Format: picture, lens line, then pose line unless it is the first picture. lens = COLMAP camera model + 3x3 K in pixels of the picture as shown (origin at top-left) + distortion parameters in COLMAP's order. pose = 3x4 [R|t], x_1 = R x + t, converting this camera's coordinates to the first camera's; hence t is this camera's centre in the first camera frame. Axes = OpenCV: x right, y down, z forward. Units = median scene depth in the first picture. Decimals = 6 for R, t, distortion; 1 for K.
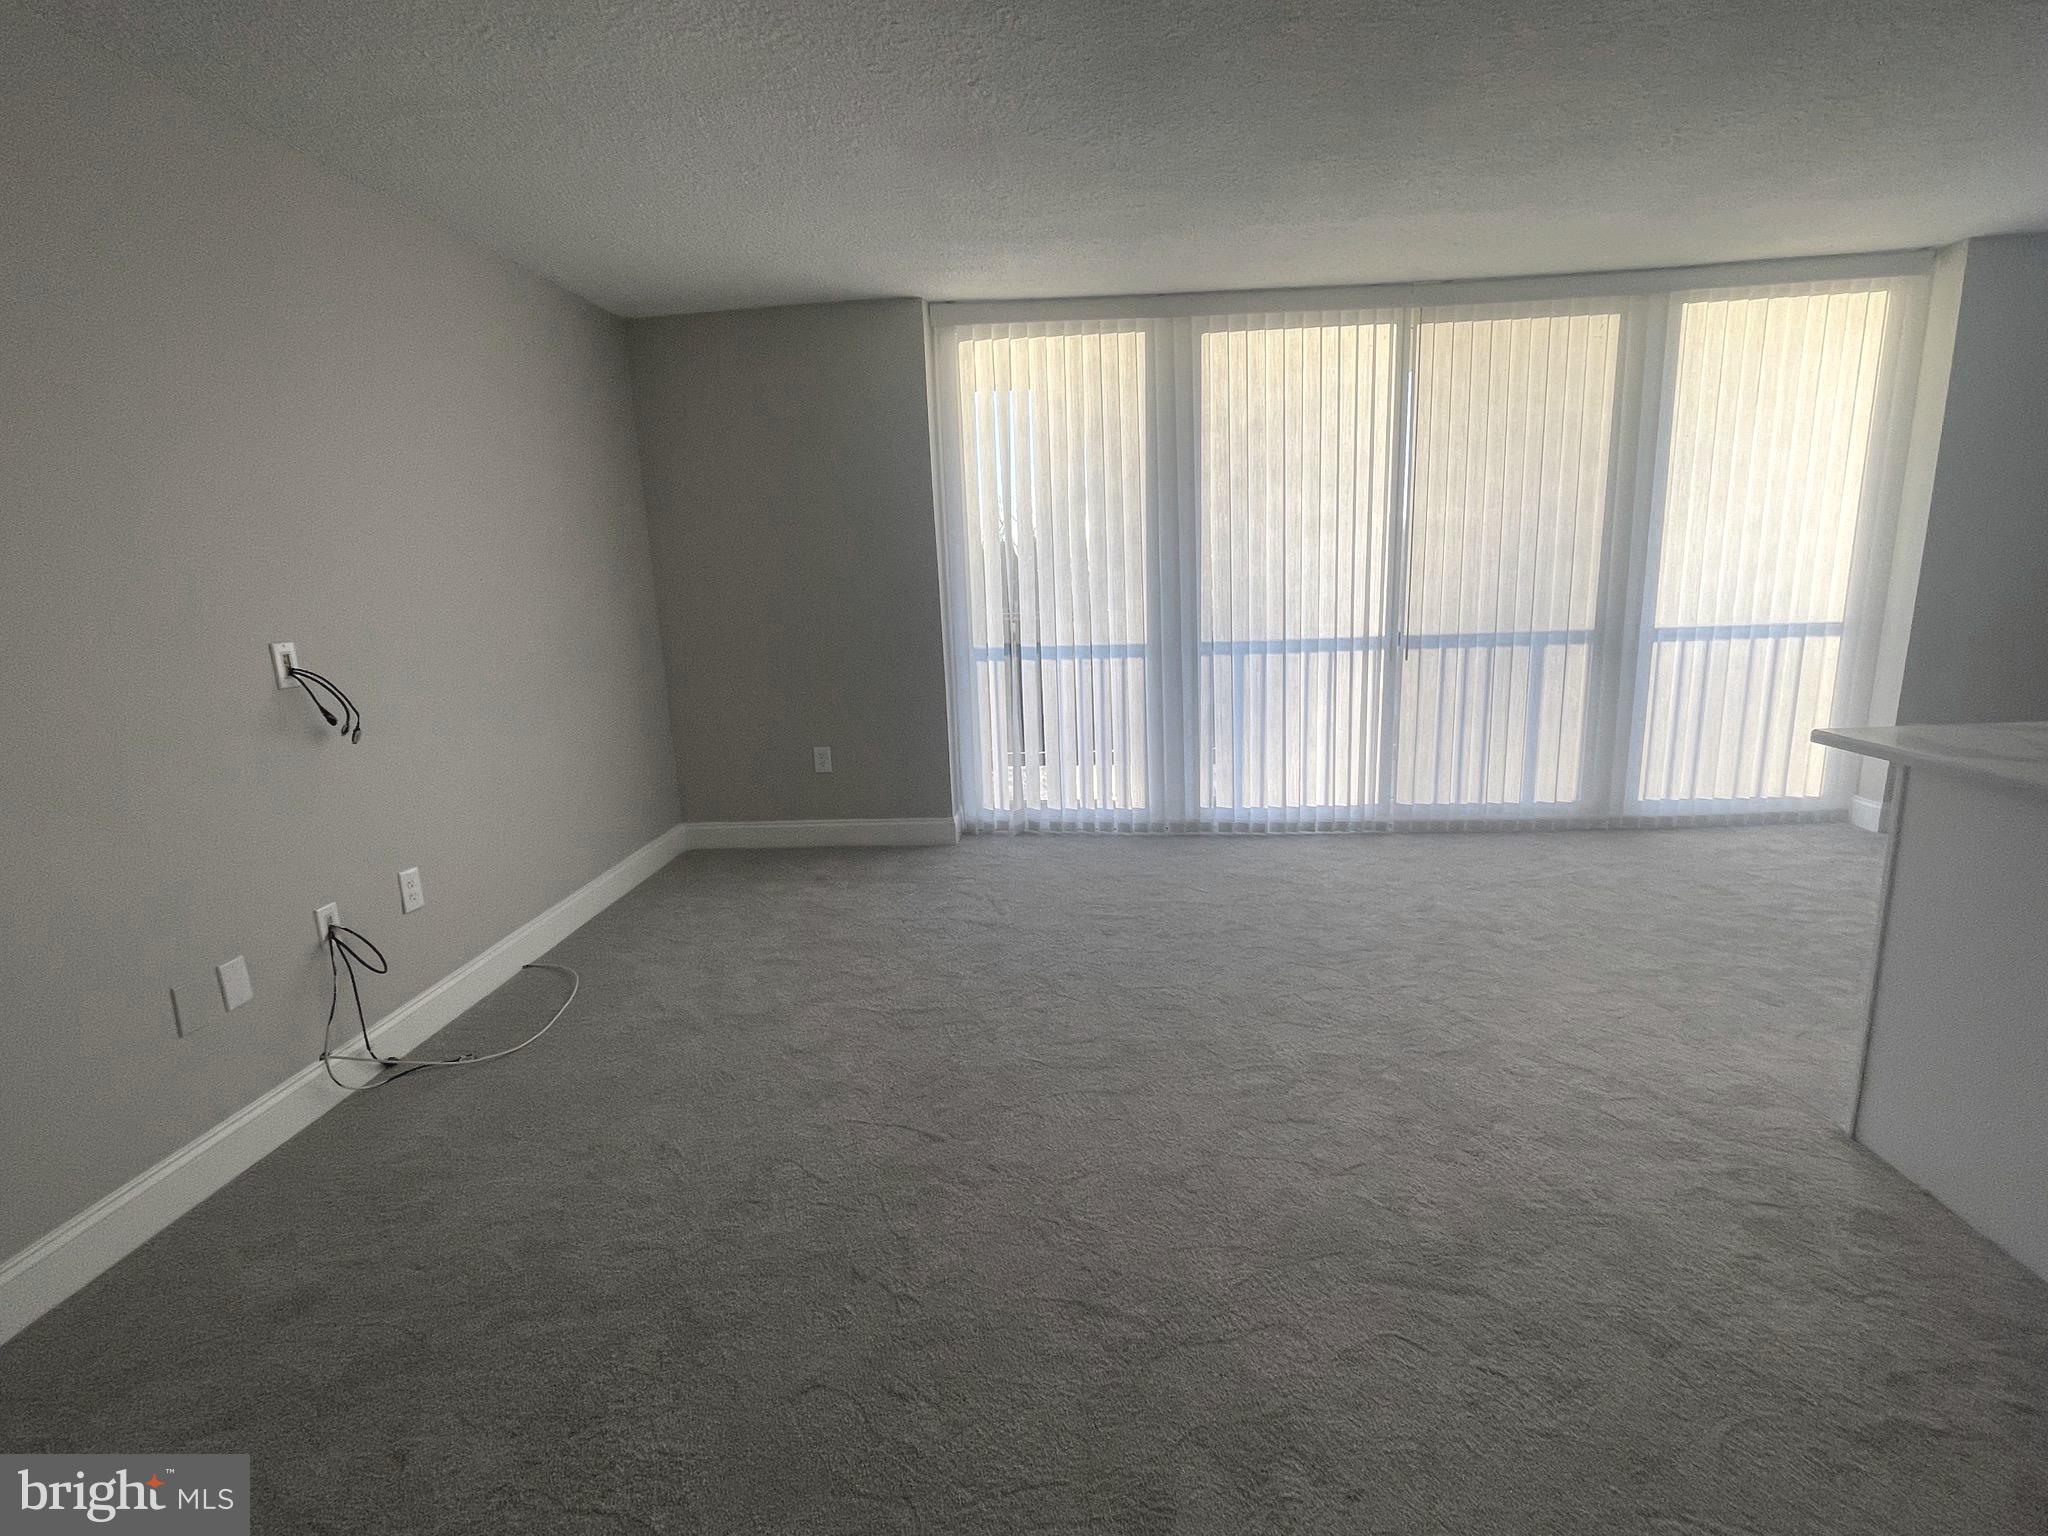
lens RADIAL K [[958.6, 0, 1029.3], [0, 958.6, 781.5], [0, 0, 1]] dist [-0.003447, 0.000036]
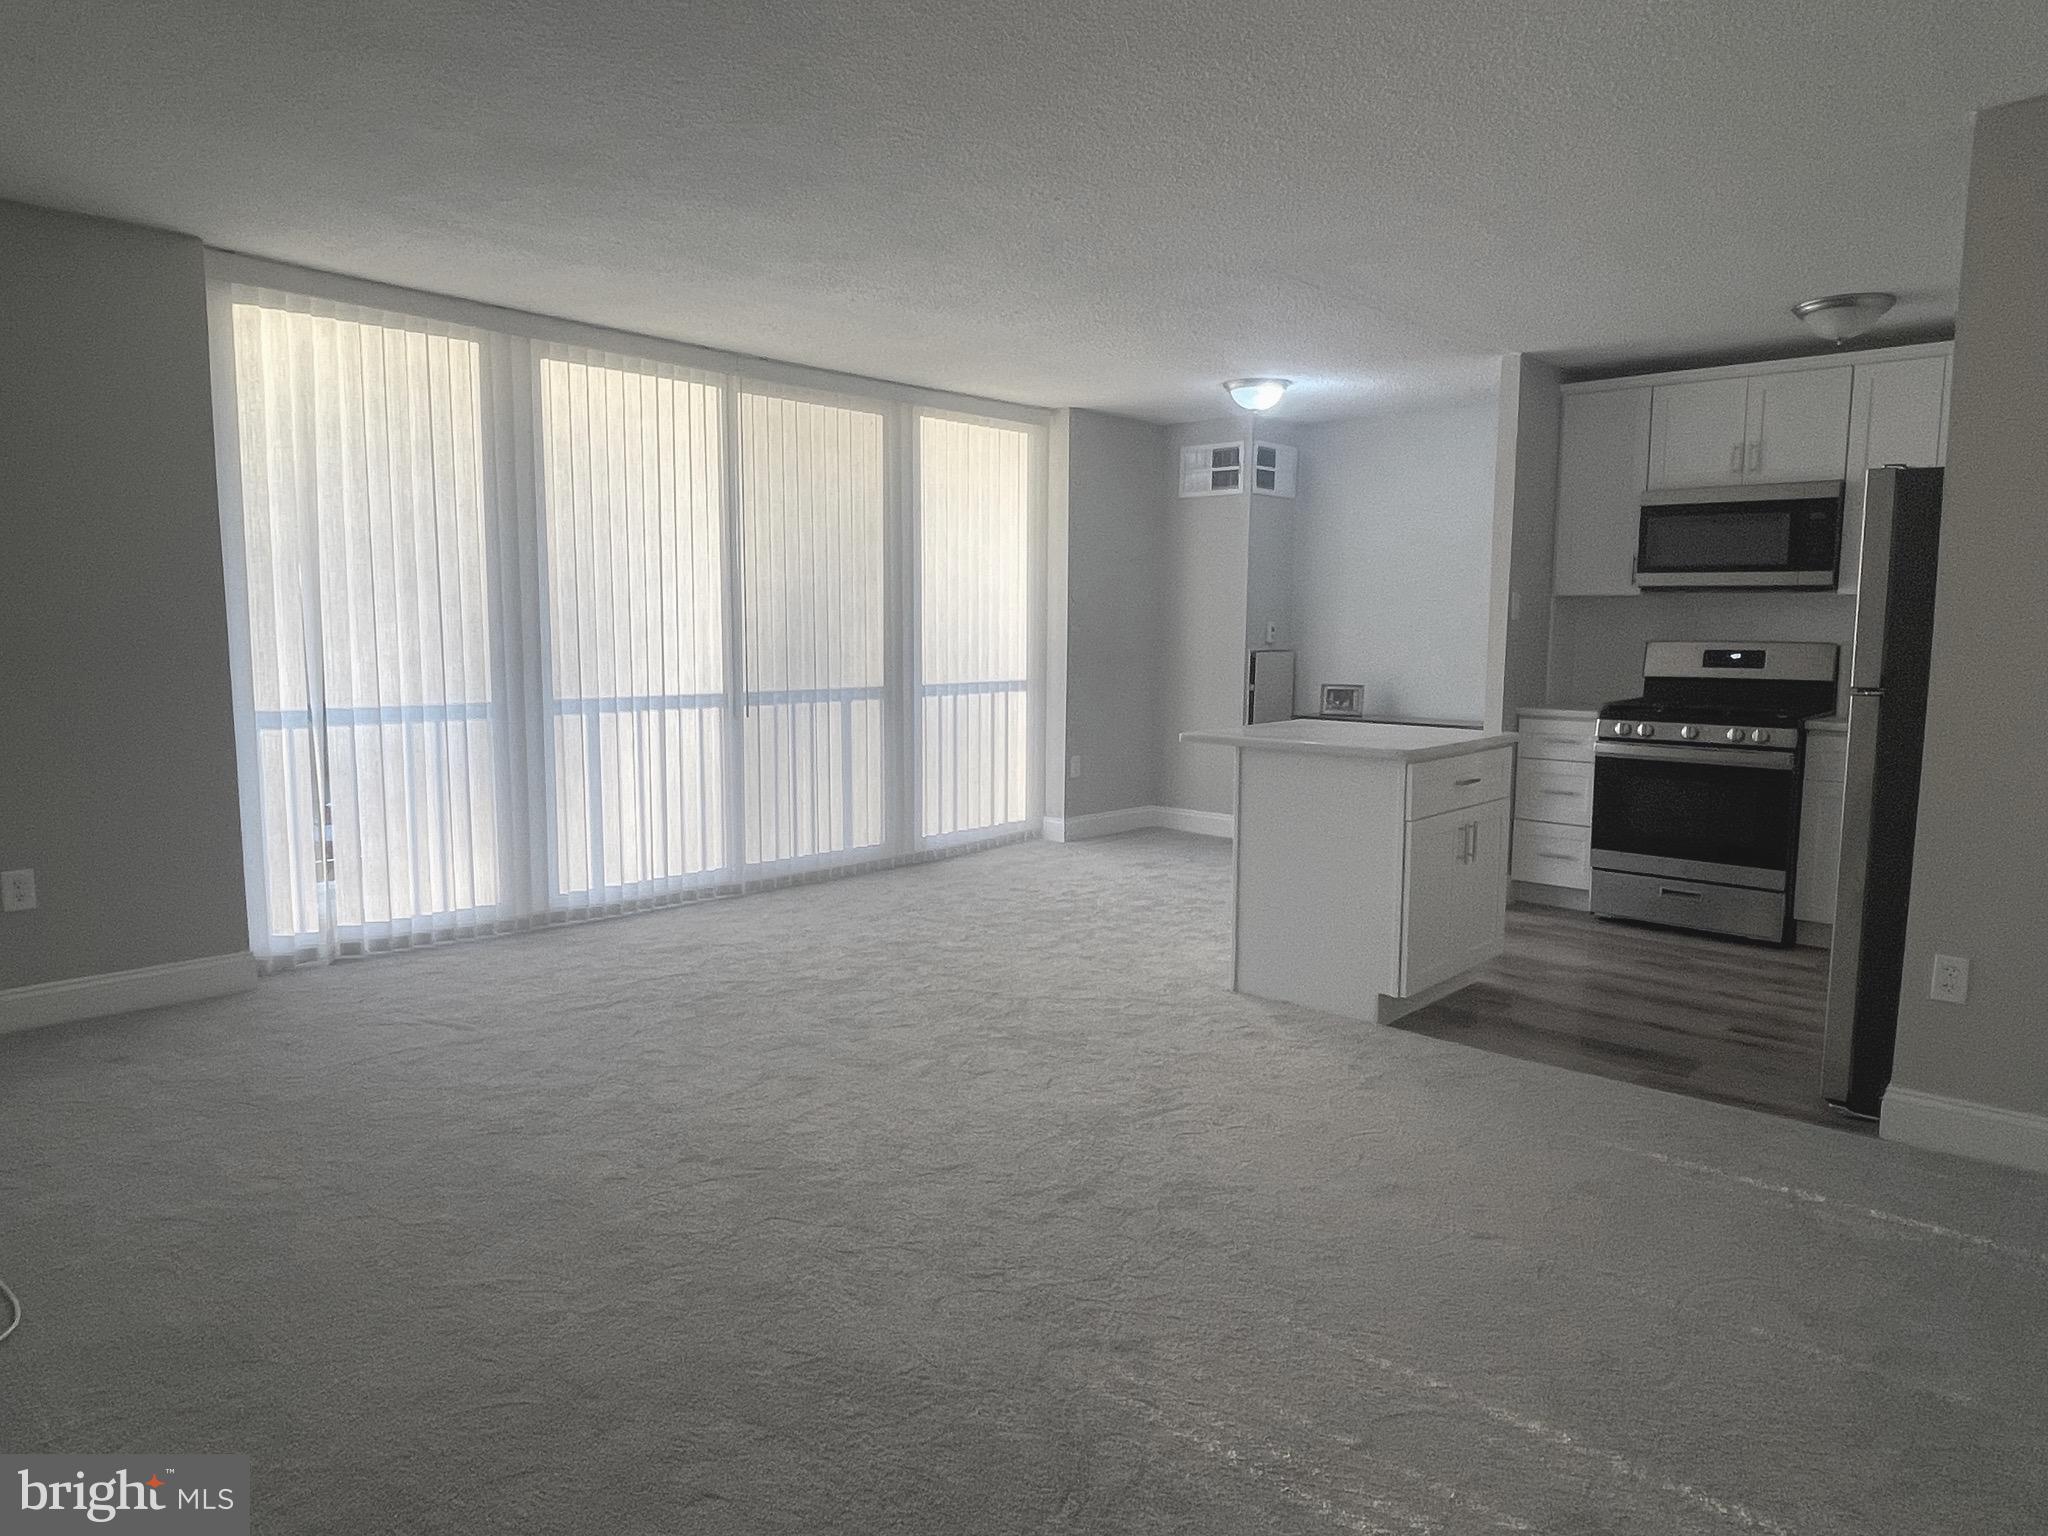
lens RADIAL K [[1265.0, 0, 1032.3], [0, 1265.0, 785.5], [0, 0, 1]] dist [-0.008188, -0.001919]
pose [[0.624004, -0.059686, 0.779138, -0.458828], [0.141878, 0.989160, -0.037854, 0.036427], [-0.768433, 0.134163, 0.625708, -0.037726]]
